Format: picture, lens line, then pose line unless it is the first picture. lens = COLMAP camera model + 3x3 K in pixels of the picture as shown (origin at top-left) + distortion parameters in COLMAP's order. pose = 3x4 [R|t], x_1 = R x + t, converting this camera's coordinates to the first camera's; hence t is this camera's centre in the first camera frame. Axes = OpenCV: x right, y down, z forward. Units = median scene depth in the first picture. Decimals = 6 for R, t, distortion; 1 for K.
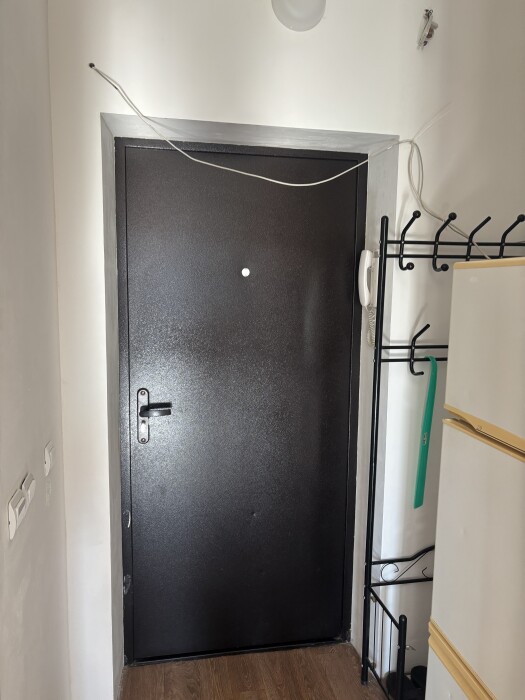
lens RADIAL K [[530.6, 0, 262.5], [0, 530.6, 350.0], [0, 0, 1]] dist [0.047518, -0.059583]
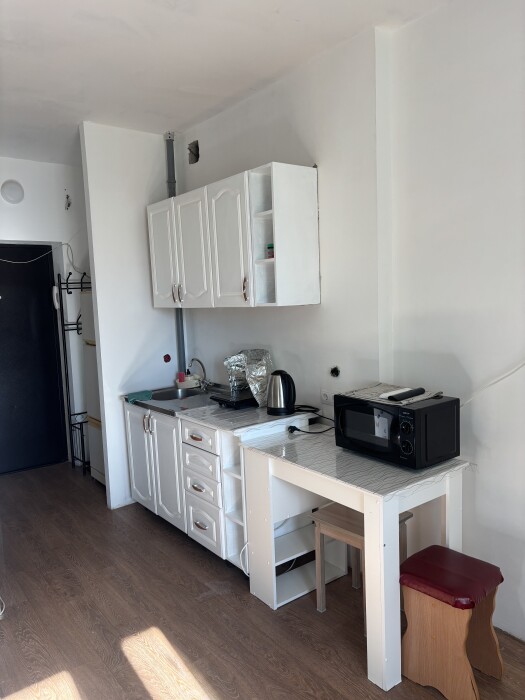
lens RADIAL K [[530.6, 0, 262.5], [0, 530.6, 350.0], [0, 0, 1]] dist [0.047518, -0.059583]
pose [[0.886476, -0.094069, 0.453112, -0.099711], [0.107366, 0.994213, -0.003648, 0.225072], [-0.450147, 0.051883, 0.891446, -1.674034]]
